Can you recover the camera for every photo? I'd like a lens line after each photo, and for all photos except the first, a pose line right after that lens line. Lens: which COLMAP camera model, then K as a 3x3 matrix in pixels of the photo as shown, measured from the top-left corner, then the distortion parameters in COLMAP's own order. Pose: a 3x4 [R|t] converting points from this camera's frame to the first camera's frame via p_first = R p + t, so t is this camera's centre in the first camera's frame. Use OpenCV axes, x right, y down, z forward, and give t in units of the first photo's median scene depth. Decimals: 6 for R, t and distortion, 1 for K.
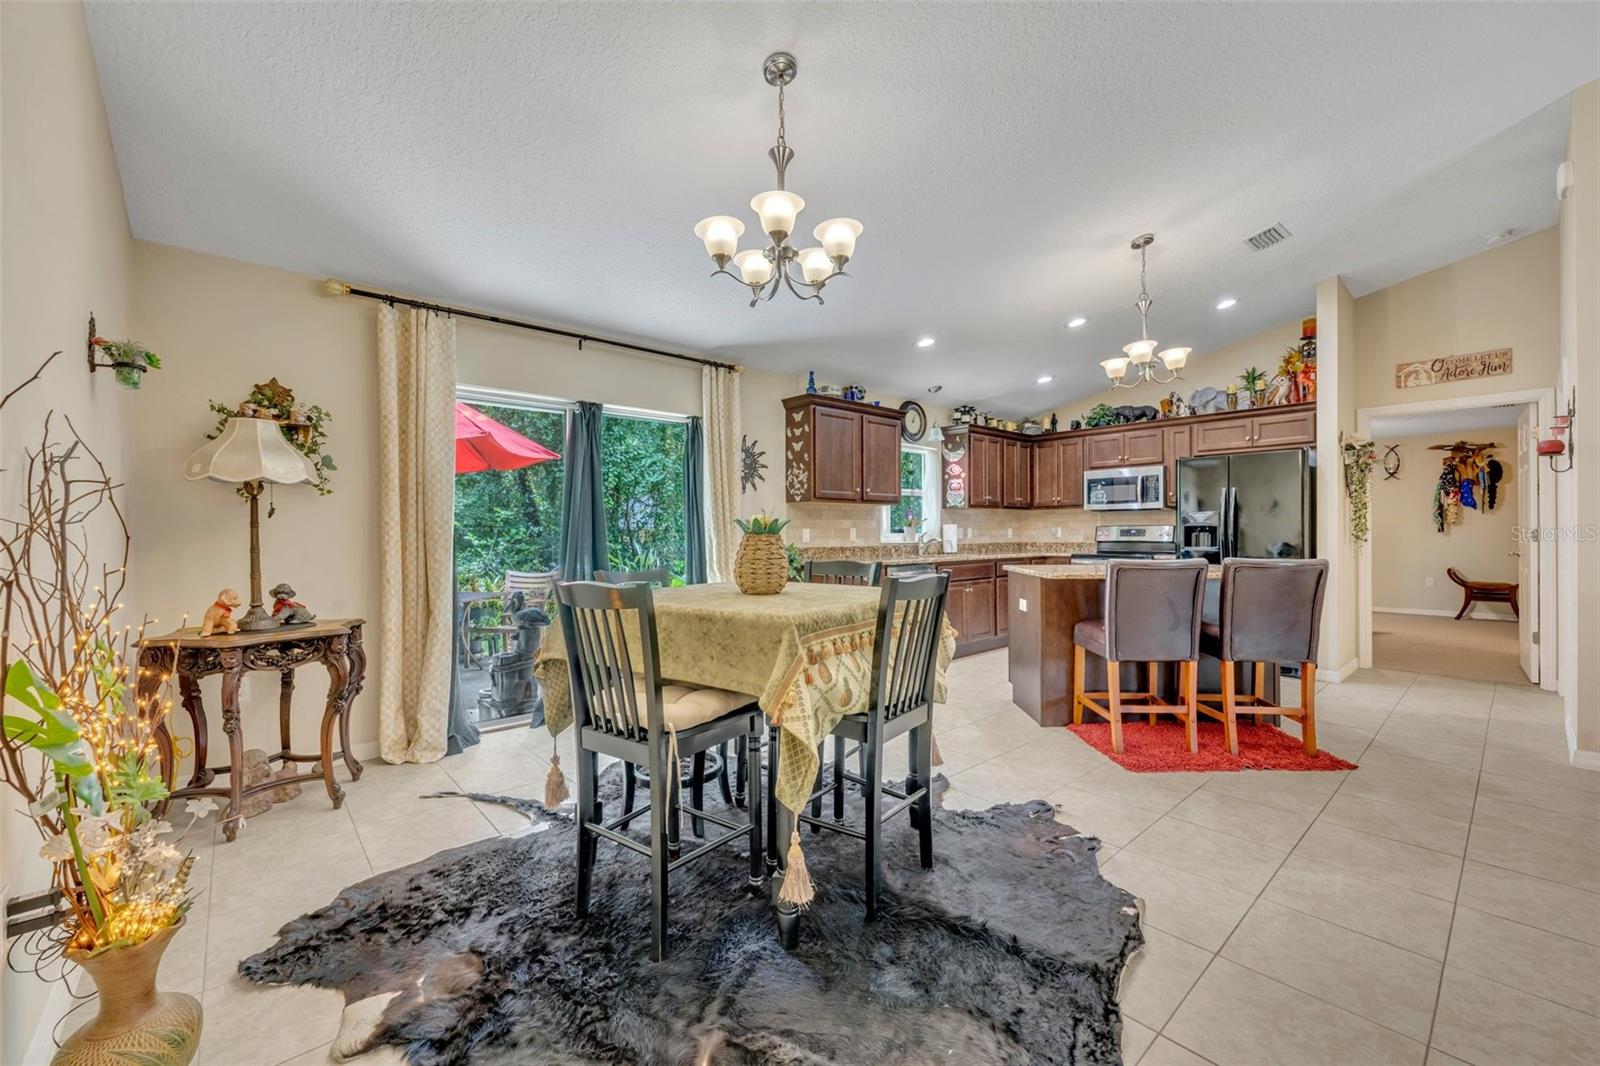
lens RADIAL K [[640.8, 0, 799.5], [0, 640.8, 531.9], [0, 0, 1]] dist [-0.002437, 0.000510]
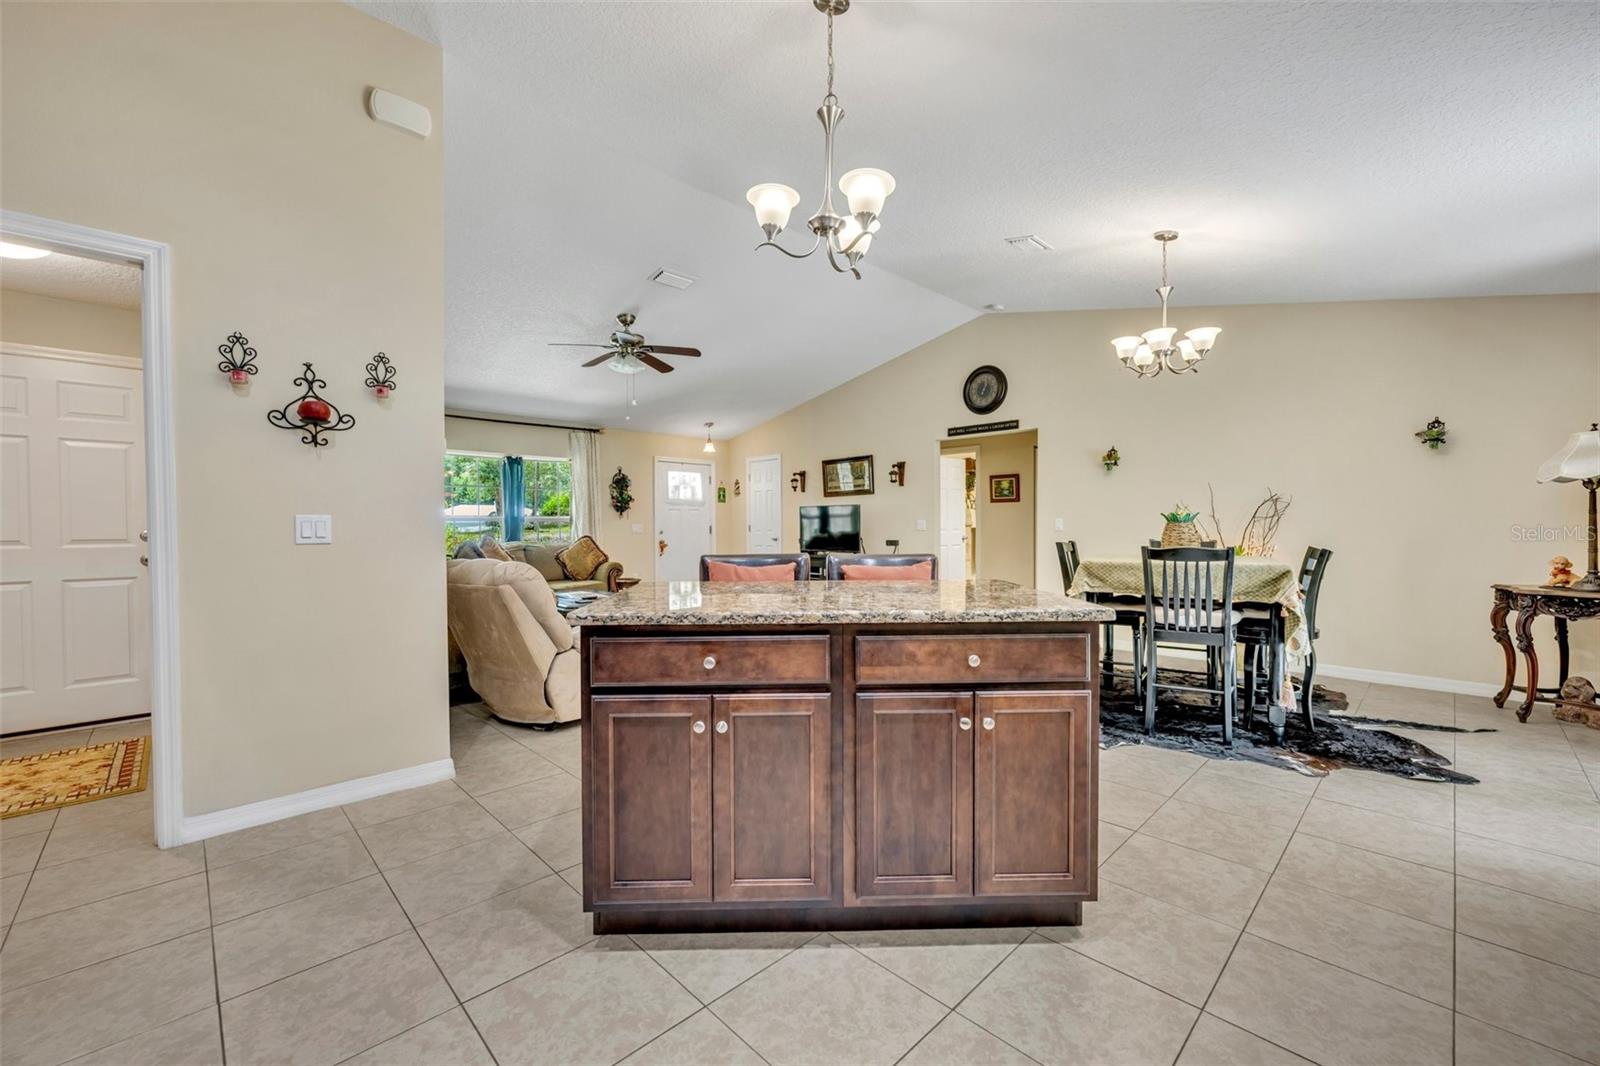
lens RADIAL K [[640.8, 0, 799.8], [0, 640.8, 535.9], [0, 0, 1]] dist [-0.002437, 0.000510]
pose [[-0.998741, 0.010273, -0.049096, 0.370615], [0.009451, 0.999811, 0.016962, 0.001227], [0.049261, 0.016477, -0.998650, 0.981083]]
